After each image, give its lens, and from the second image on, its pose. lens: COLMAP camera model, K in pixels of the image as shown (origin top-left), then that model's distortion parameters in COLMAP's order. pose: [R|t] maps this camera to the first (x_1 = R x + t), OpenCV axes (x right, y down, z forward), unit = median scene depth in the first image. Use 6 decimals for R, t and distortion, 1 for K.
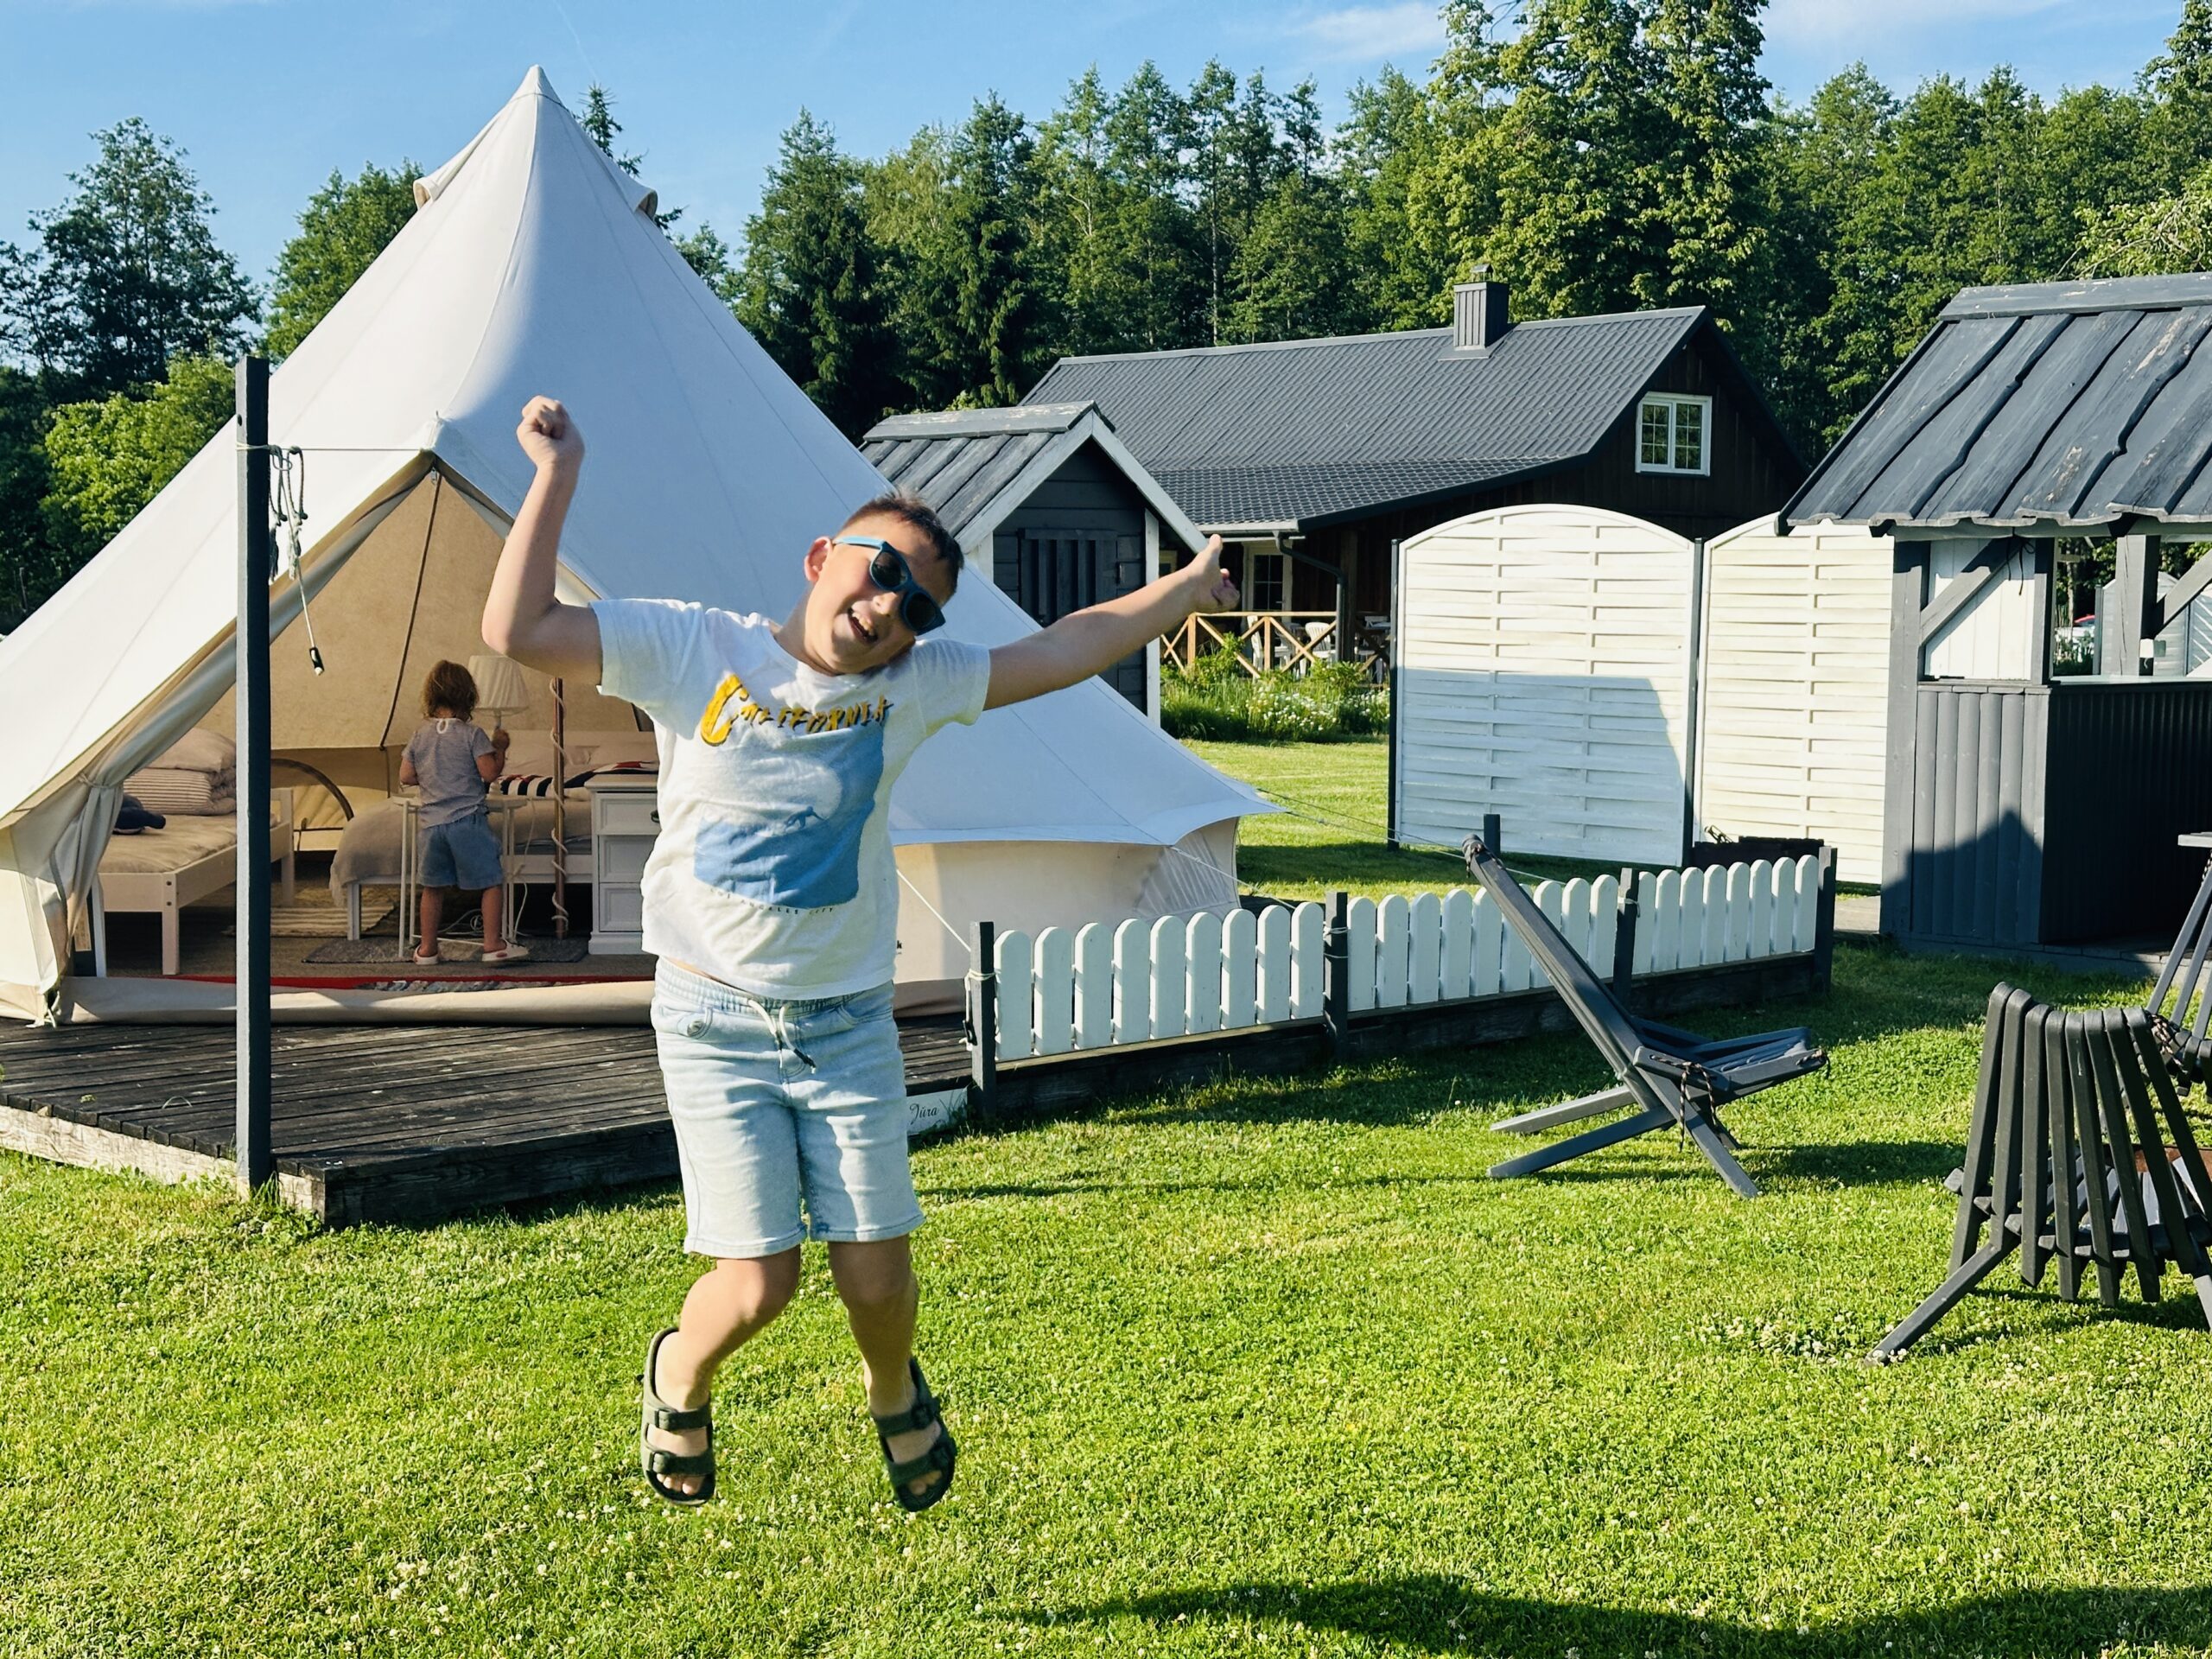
lens RADIAL K [[3062.4, 0, 1108.7], [0, 3062.4, 890.1], [0, 0, 1]] dist [0.137270, -0.344535]
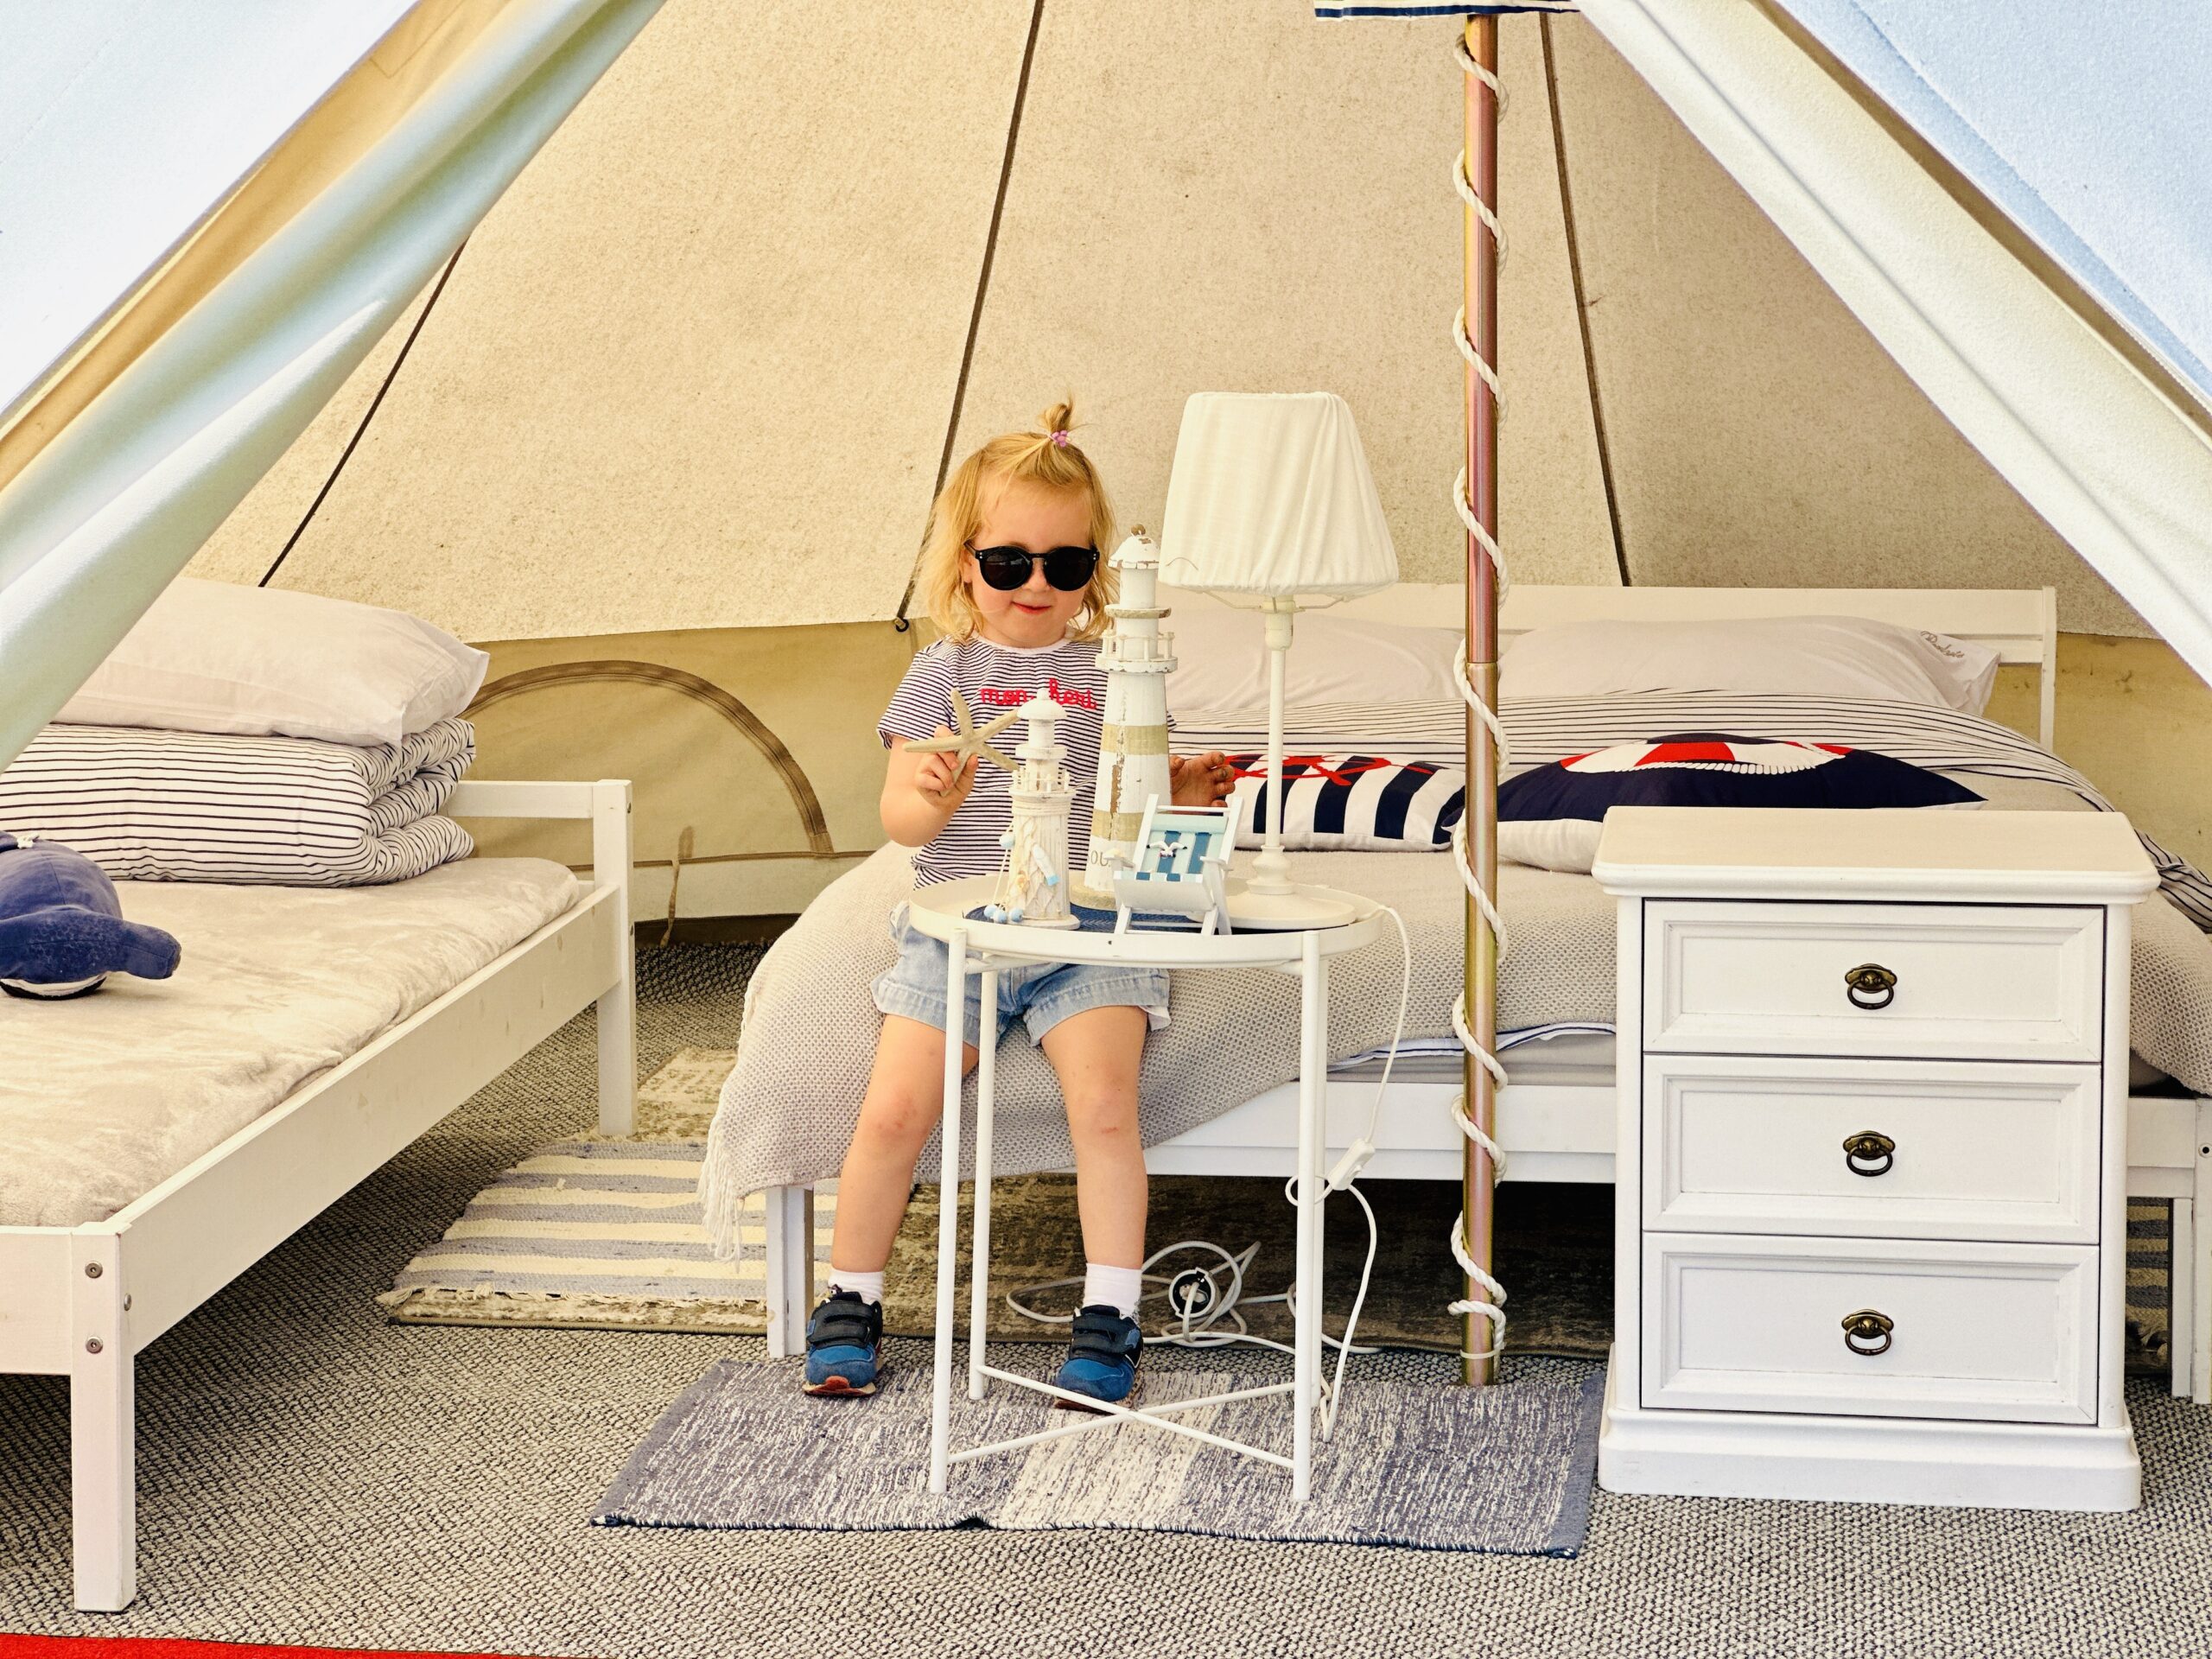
lens RADIAL K [[4964.5, 0, 1106.0], [0, 4964.5, 829.5], [0, 0, 1]] dist [-0.096186, 3.047946]
pose [[0.980752, 0.014762, -0.194700, -0.121789], [-0.008828, 0.999471, 0.031310, -0.048600], [0.195059, -0.028989, 0.980363, 0.536058]]
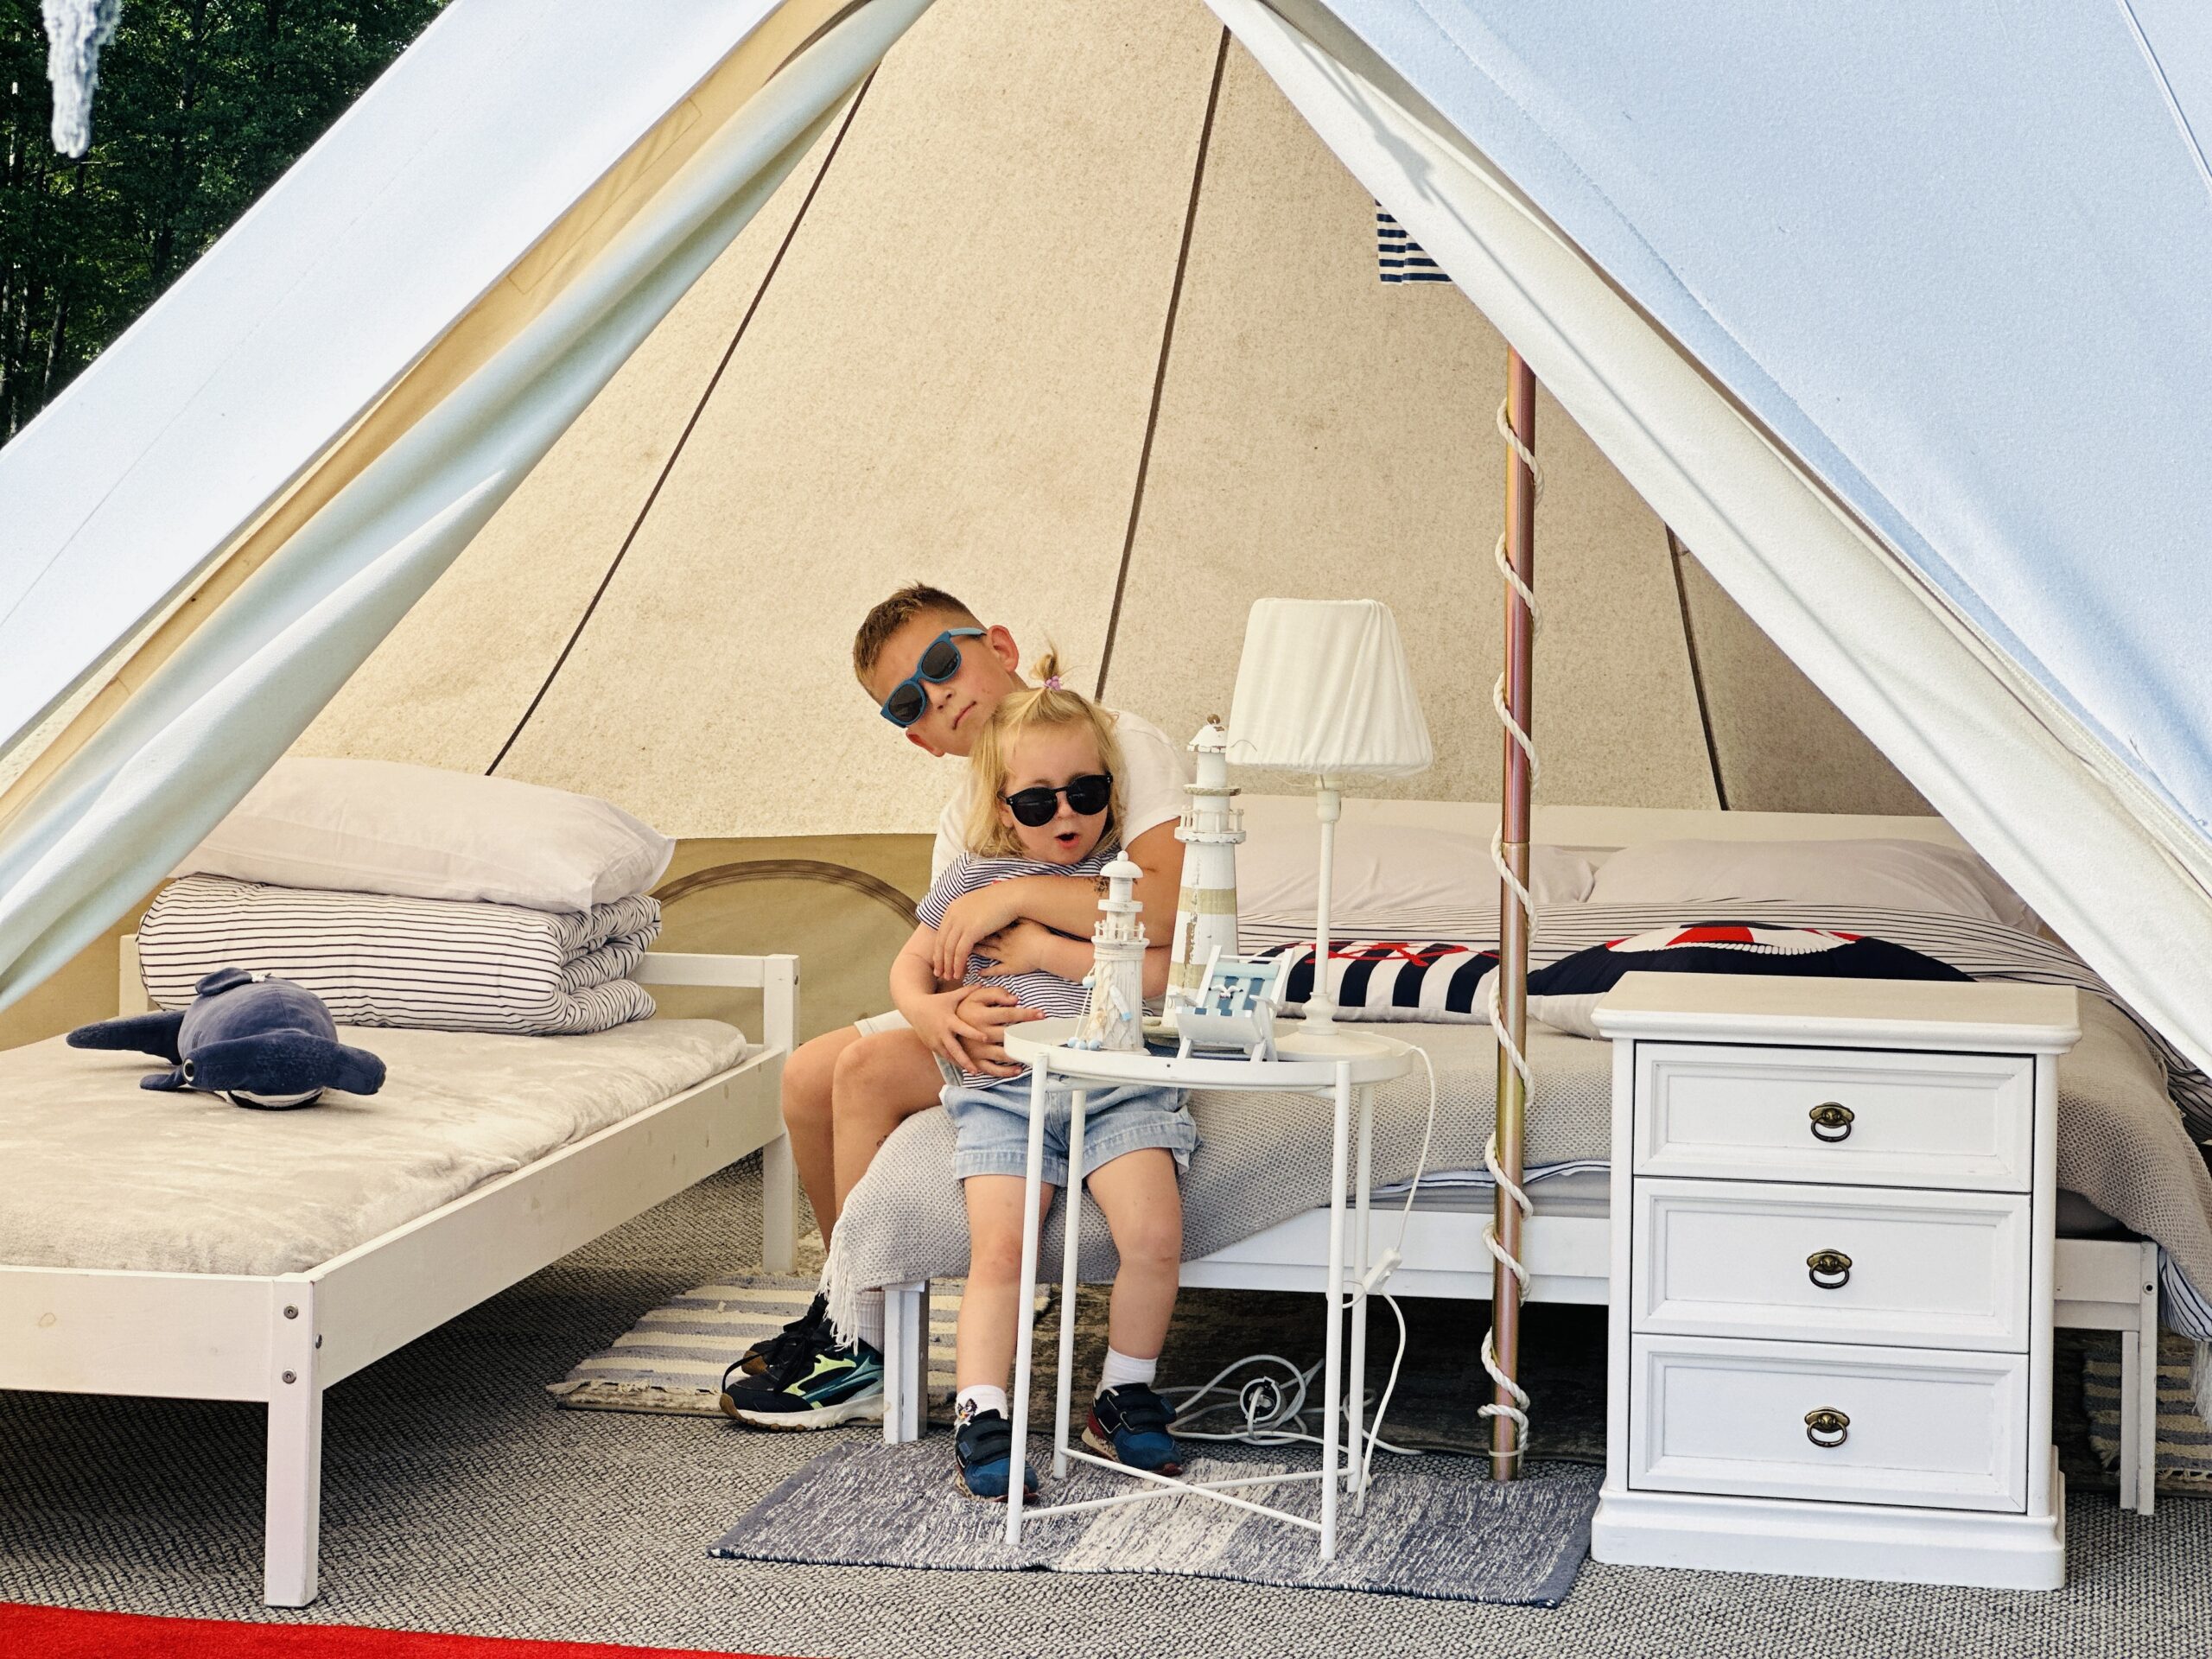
lens RADIAL K [[5017.6, 0, 1106.0], [0, 5017.6, 829.5], [0, 0, 1]] dist [-0.403239, 9.029419]
pose [[0.967399, 0.024235, -0.252096, -0.086309], [-0.032319, 0.999086, -0.027977, -0.035324], [0.251187, 0.035212, 0.967298, 0.471192]]
